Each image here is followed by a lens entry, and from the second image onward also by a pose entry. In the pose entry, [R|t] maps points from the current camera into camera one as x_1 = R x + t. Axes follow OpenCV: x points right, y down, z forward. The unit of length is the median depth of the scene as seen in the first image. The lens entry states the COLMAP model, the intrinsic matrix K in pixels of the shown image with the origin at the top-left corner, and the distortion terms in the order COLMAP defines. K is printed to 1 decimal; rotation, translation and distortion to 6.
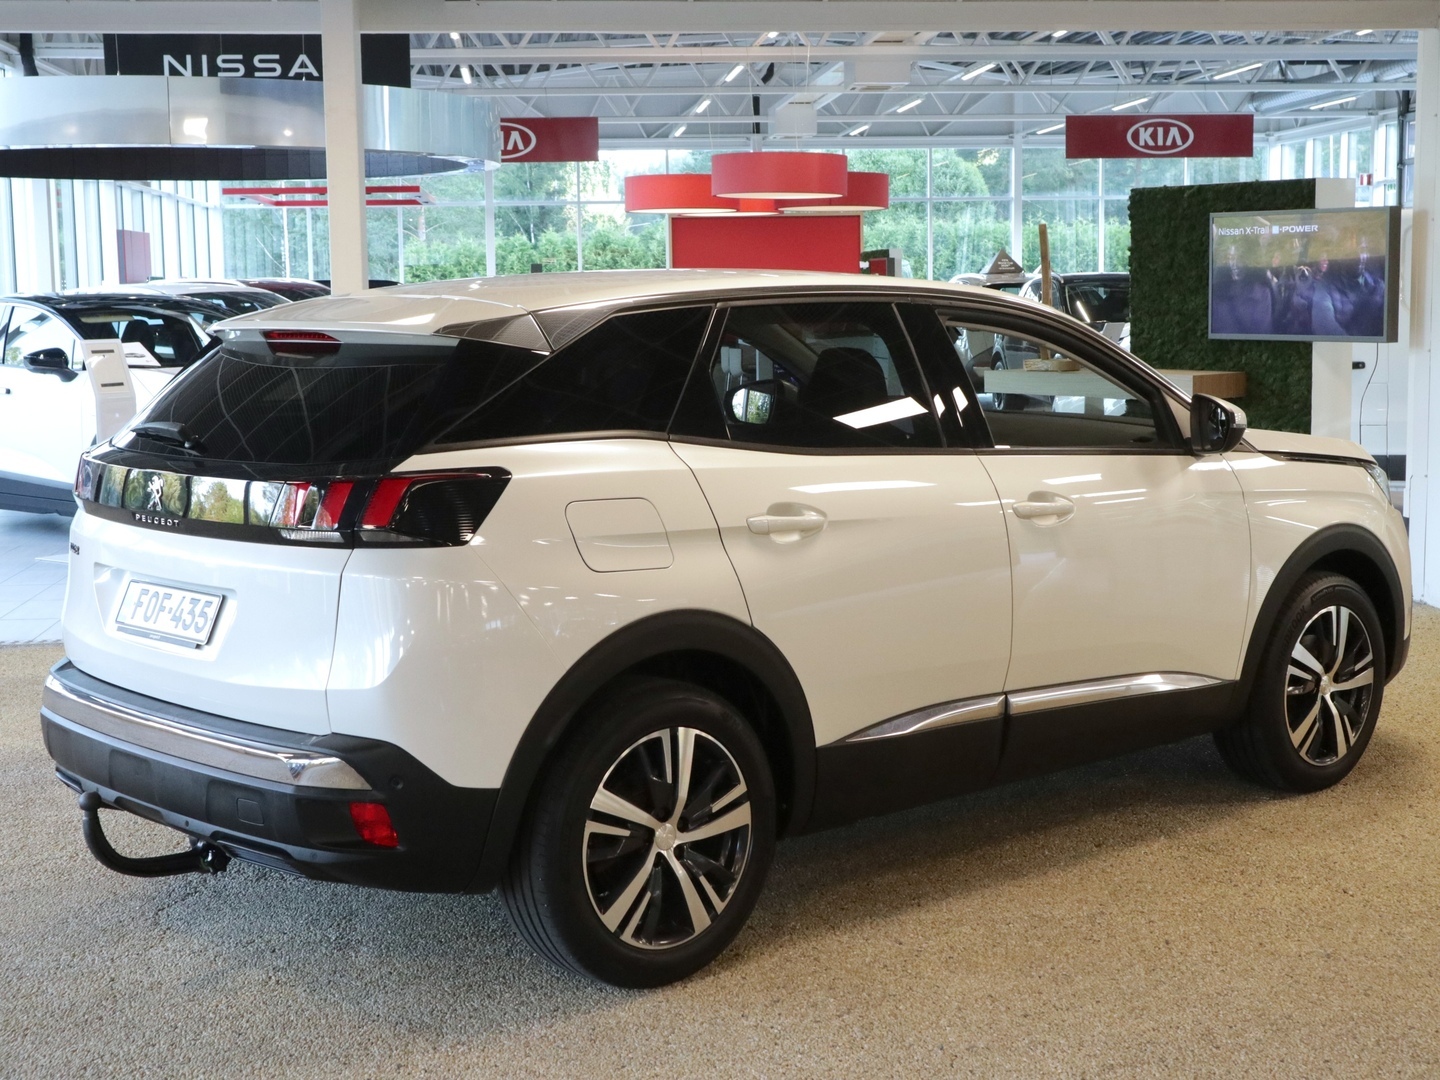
lens RADIAL K [[1836.4, 0, 720.0], [0, 1836.4, 540.0], [0, 0, 1]] dist [-0.007767, -0.011598]
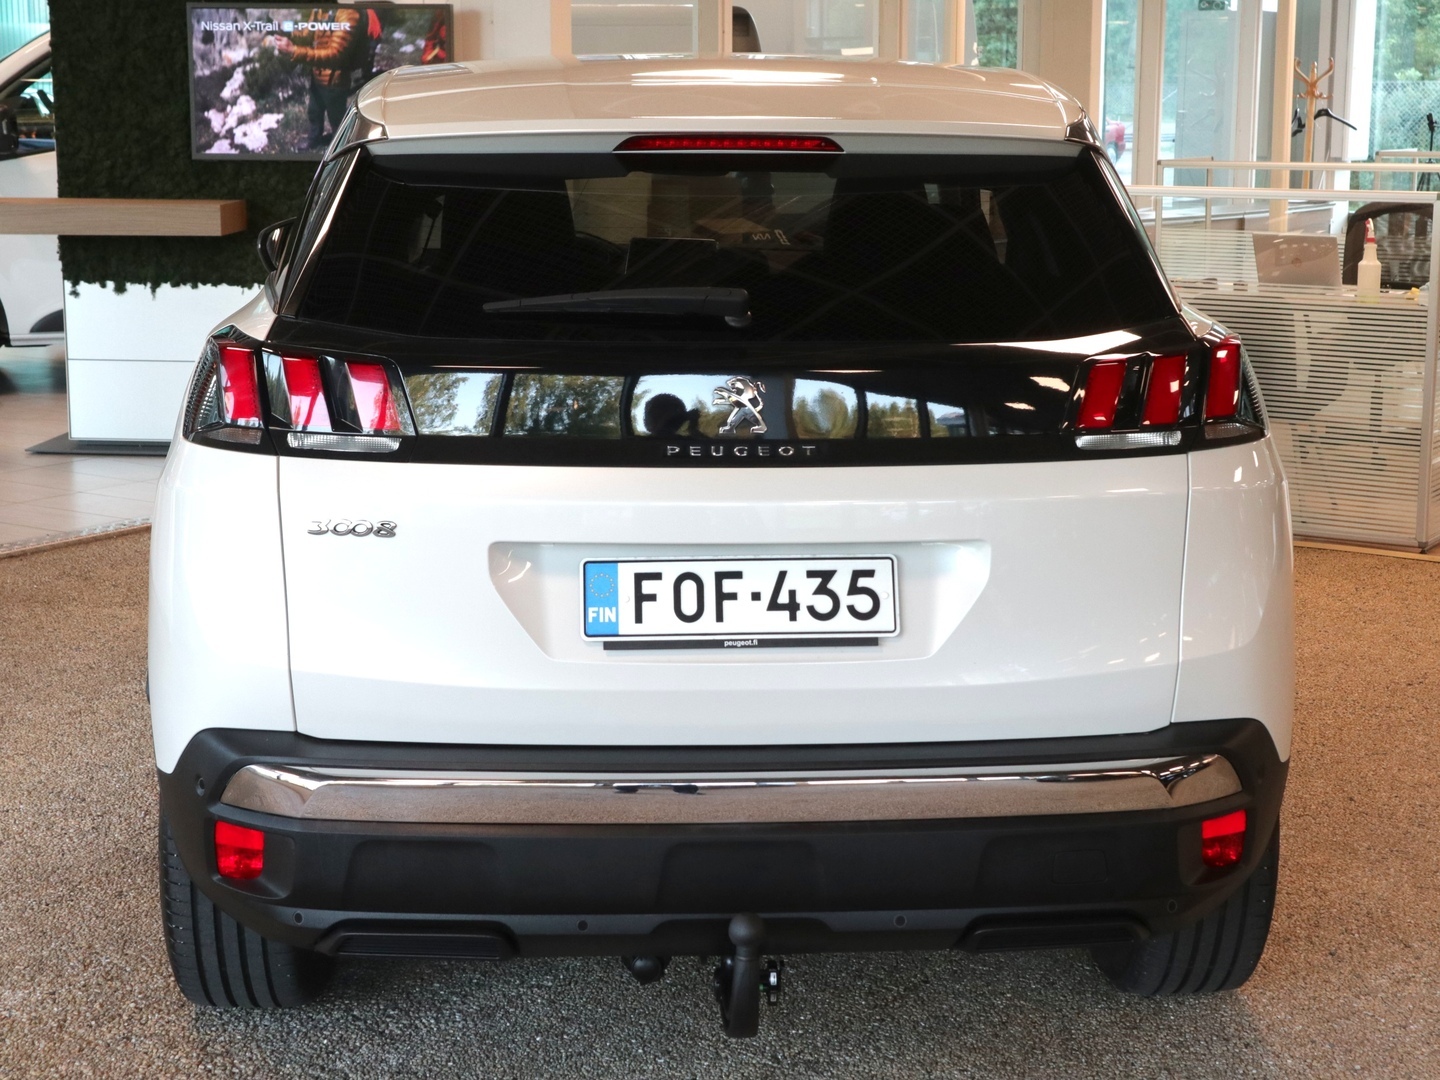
lens RADIAL K [[2115.6, 0, 720.0], [0, 2115.6, 540.0], [0, 0, 1]] dist [0.020264, 0.135669]
pose [[0.695397, -0.132909, 0.706228, -0.254939], [0.087560, 0.991097, 0.100303, -0.016038], [-0.713272, -0.007913, 0.700843, 0.169380]]
